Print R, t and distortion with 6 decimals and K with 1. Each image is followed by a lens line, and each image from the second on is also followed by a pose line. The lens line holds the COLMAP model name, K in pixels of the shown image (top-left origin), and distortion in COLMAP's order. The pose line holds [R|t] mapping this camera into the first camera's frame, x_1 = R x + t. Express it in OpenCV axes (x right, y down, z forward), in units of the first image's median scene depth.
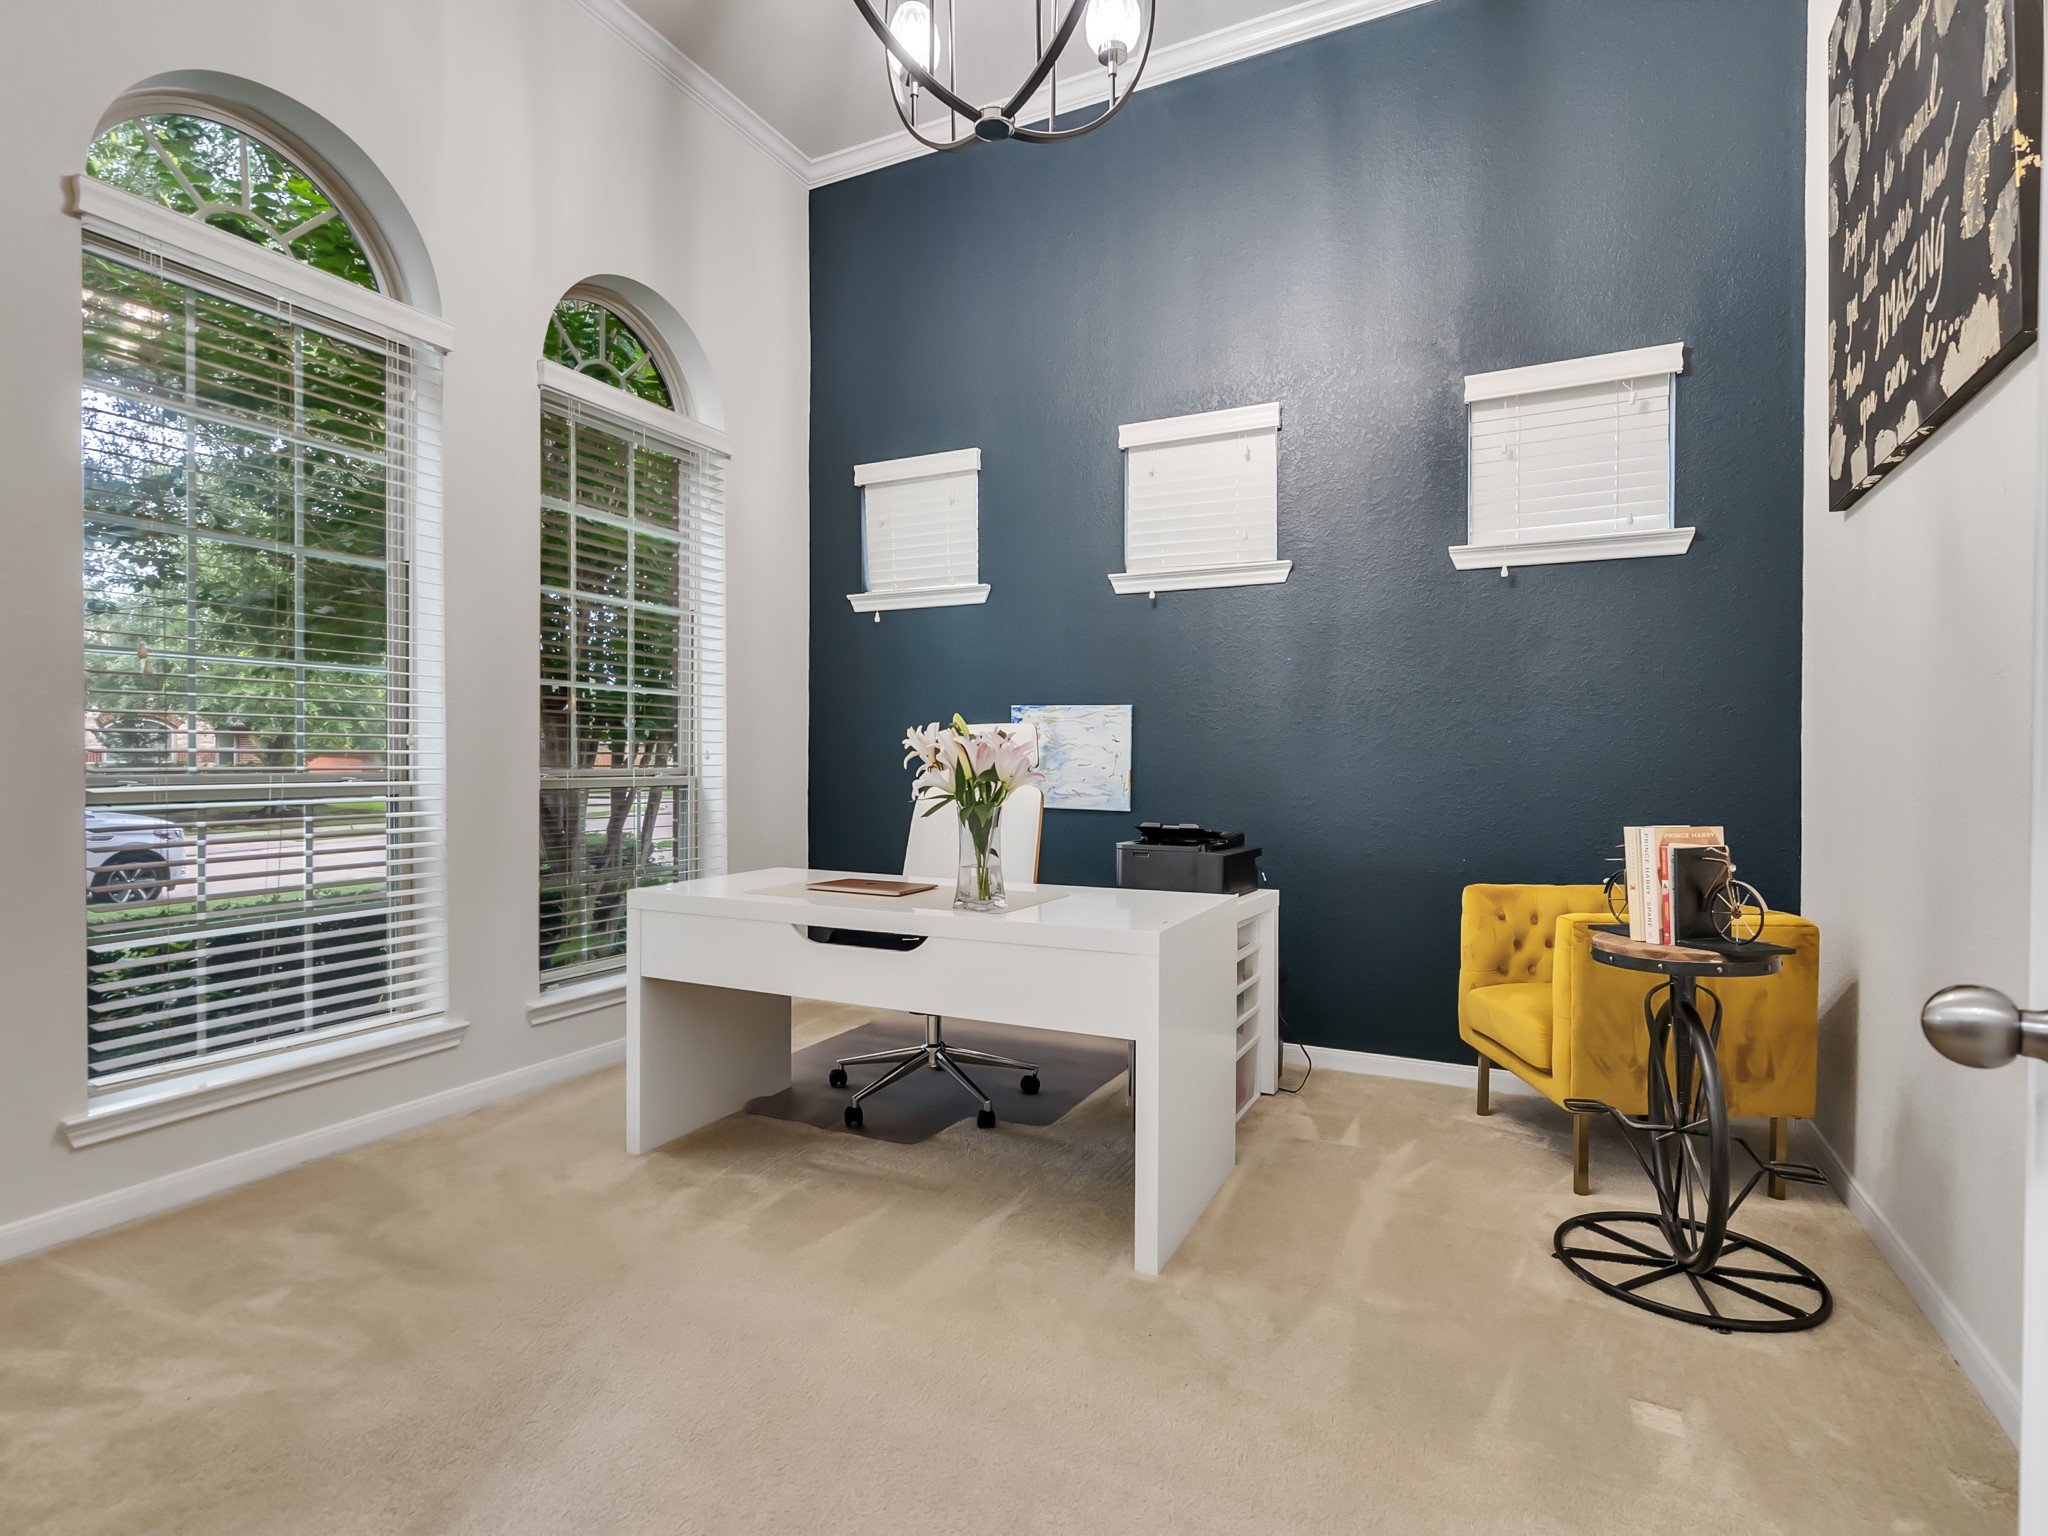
lens RADIAL K [[1046.5, 0, 1008.2], [0, 1046.5, 765.9], [0, 0, 1]] dist [-0.004447, 0.001491]
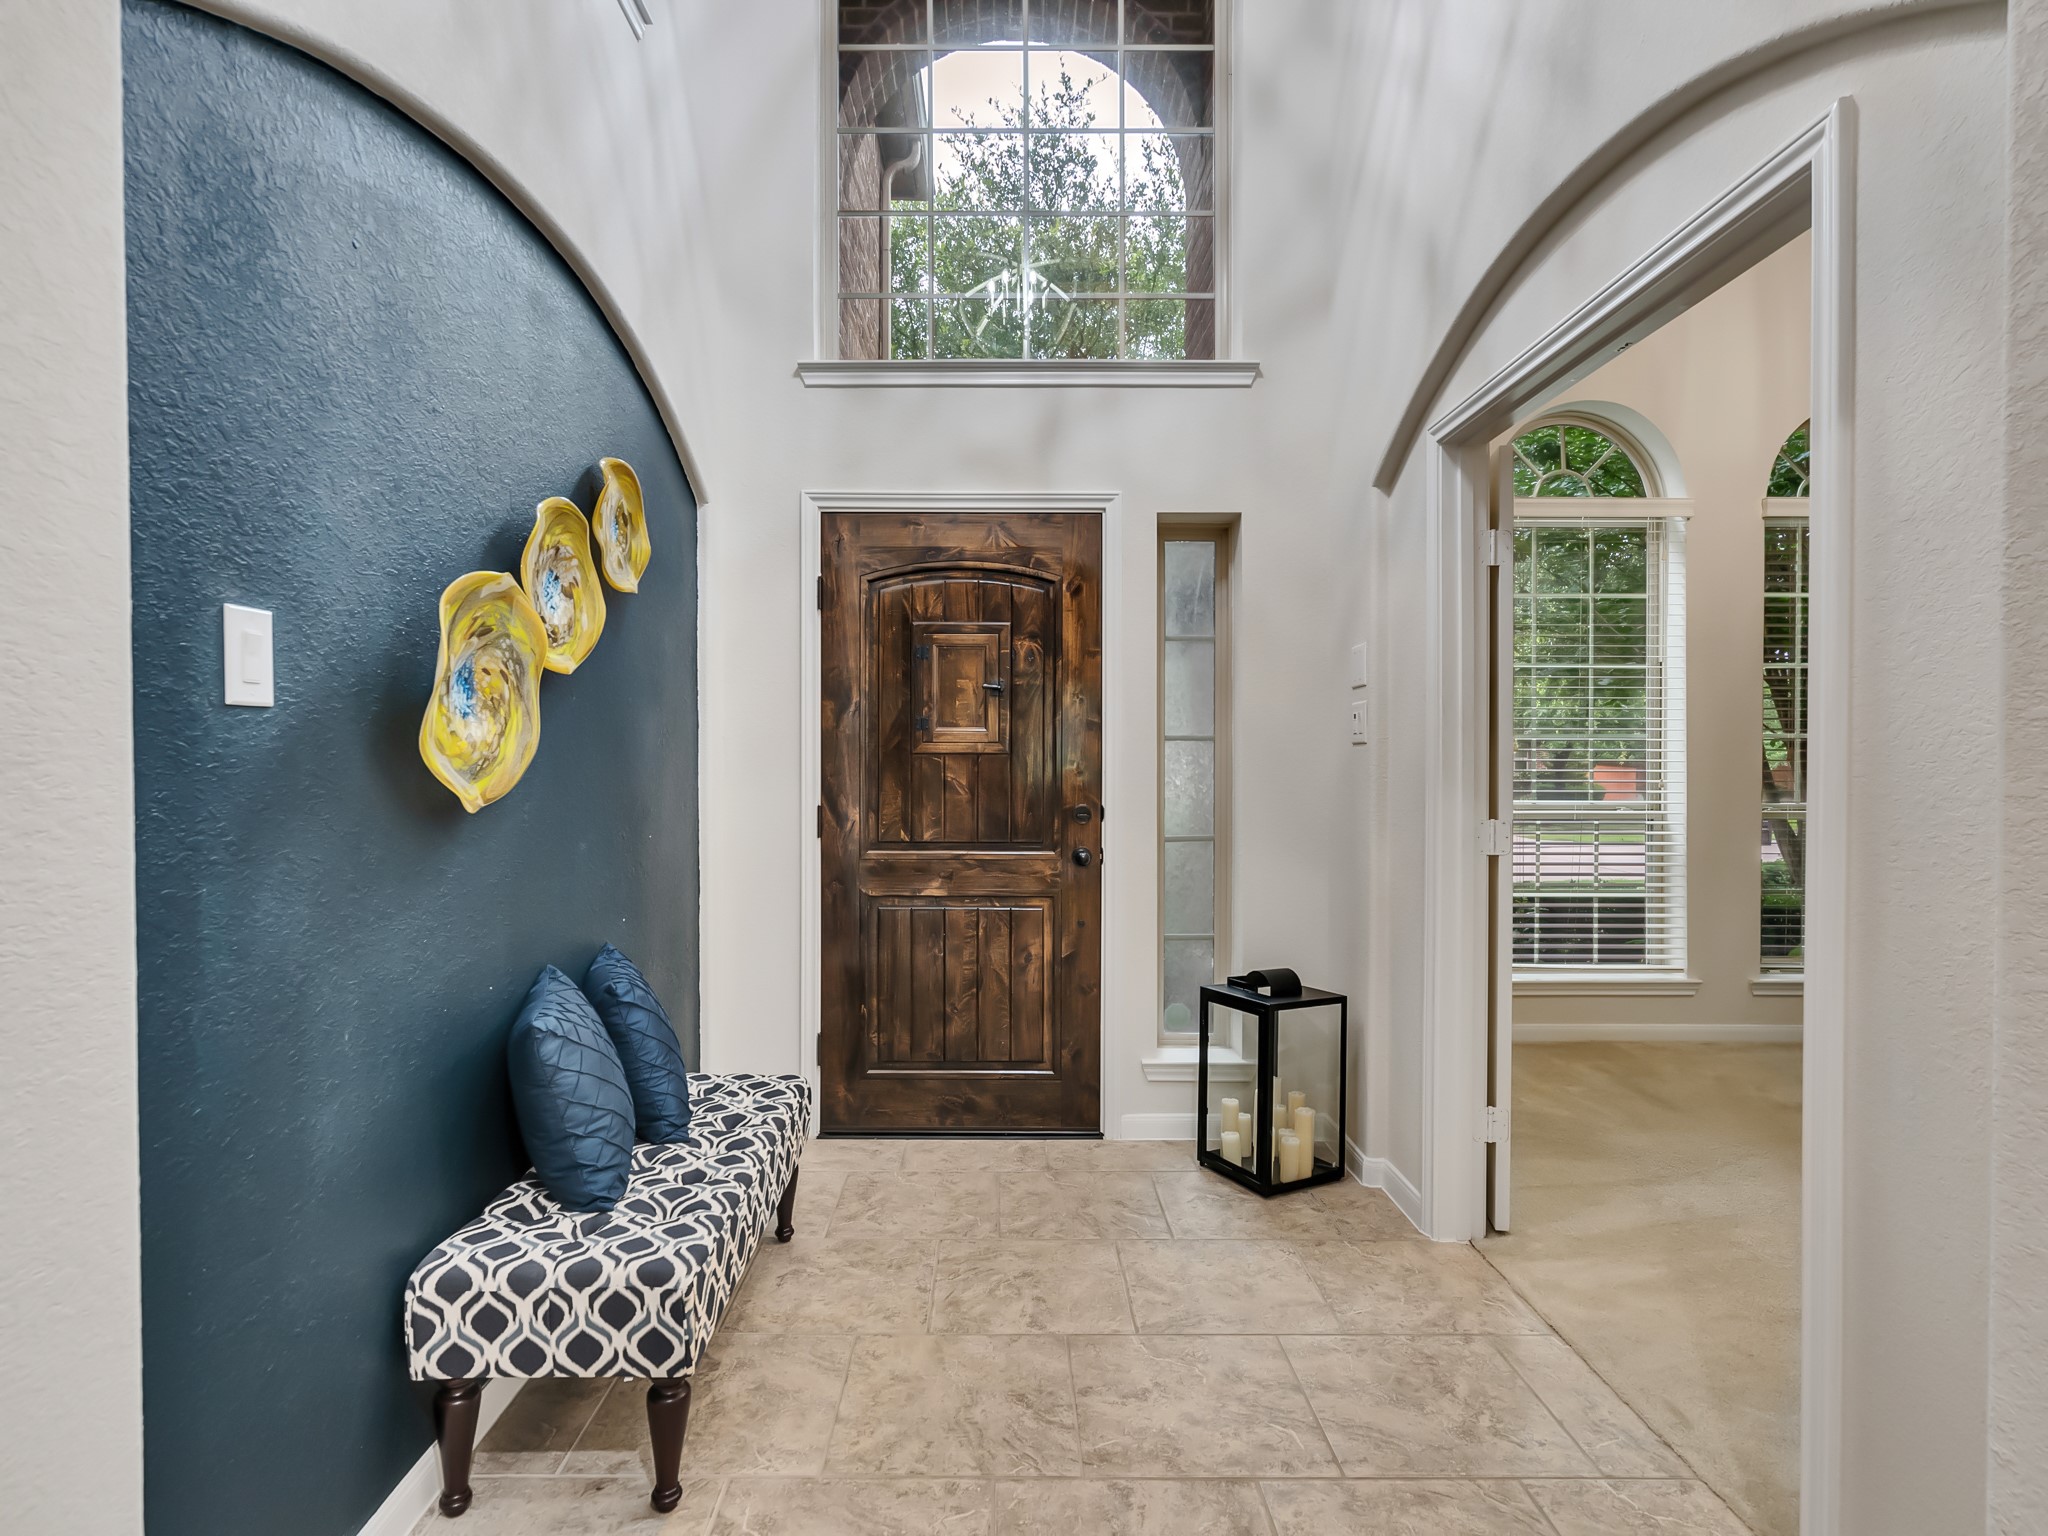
lens RADIAL K [[1046.5, 0, 1008.2], [0, 1046.5, 765.9], [0, 0, 1]] dist [-0.004447, 0.001491]
pose [[0.457534, 0.011247, -0.889121, 0.331027], [-0.005003, 0.999937, 0.010074, -0.060378], [0.889178, -0.000161, 0.457562, -0.519481]]
